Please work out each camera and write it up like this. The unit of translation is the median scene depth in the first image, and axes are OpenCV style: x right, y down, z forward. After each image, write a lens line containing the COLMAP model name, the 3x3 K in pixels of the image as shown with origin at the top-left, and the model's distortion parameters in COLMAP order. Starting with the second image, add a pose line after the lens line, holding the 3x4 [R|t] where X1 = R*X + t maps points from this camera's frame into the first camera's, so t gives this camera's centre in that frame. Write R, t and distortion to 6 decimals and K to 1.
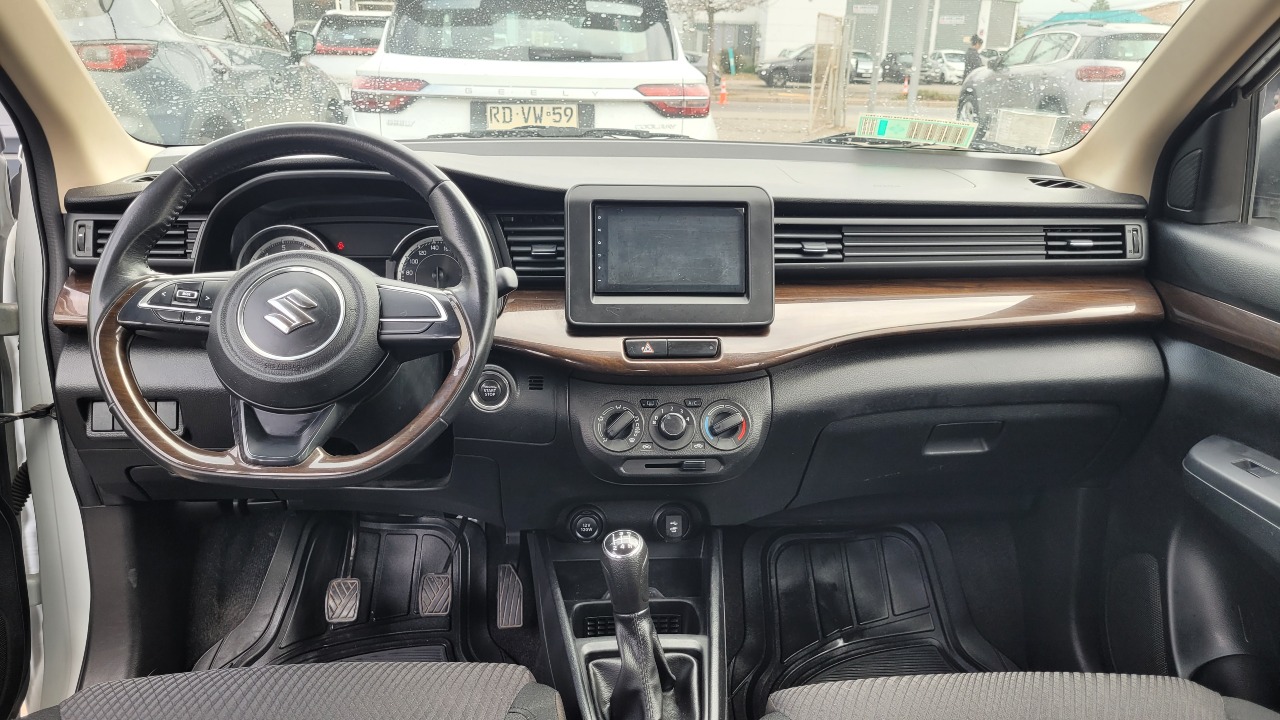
lens RADIAL K [[954.8, 0, 640.0], [0, 954.8, 360.0], [0, 0, 1]] dist [0.088848, -0.216665]
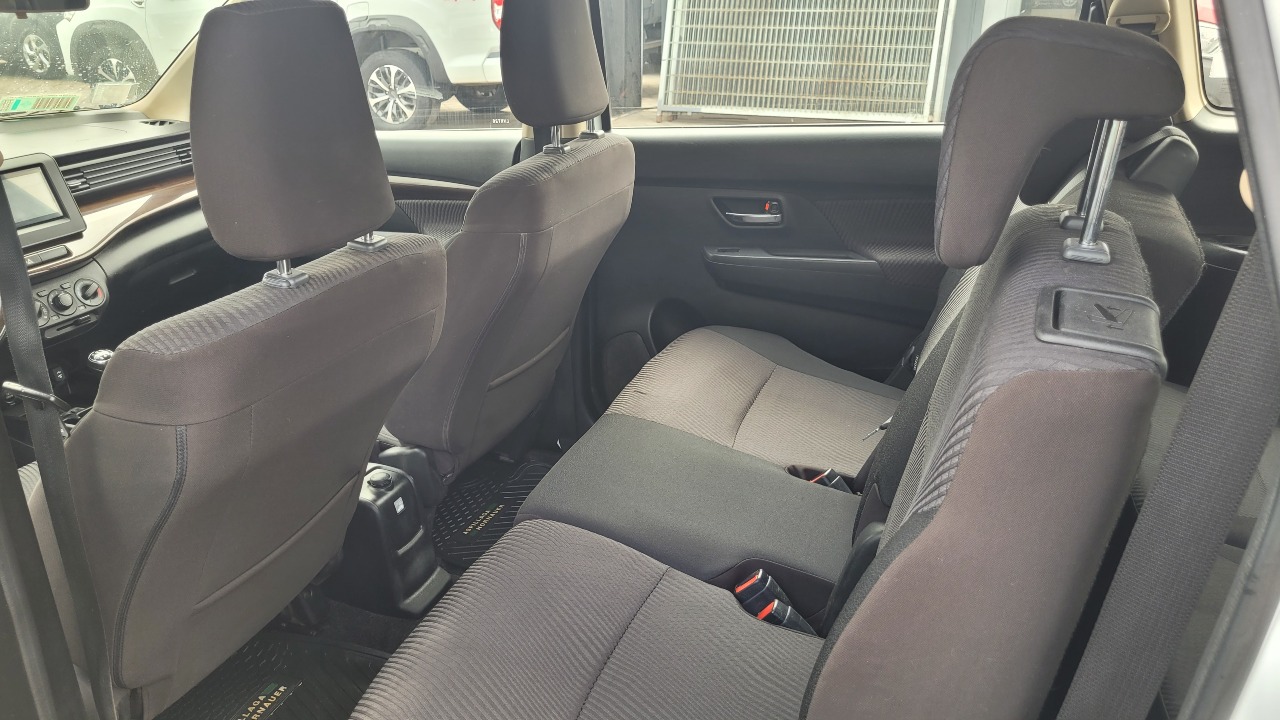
lens RADIAL K [[989.5, 0, 640.0], [0, 989.5, 360.0], [0, 0, 1]] dist [0.006873, -0.013897]
pose [[0.432525, -0.360200, 0.826546, -0.992414], [0.286947, 0.924059, 0.252538, 0.015086], [-0.854742, 0.127946, 0.503037, -0.719978]]
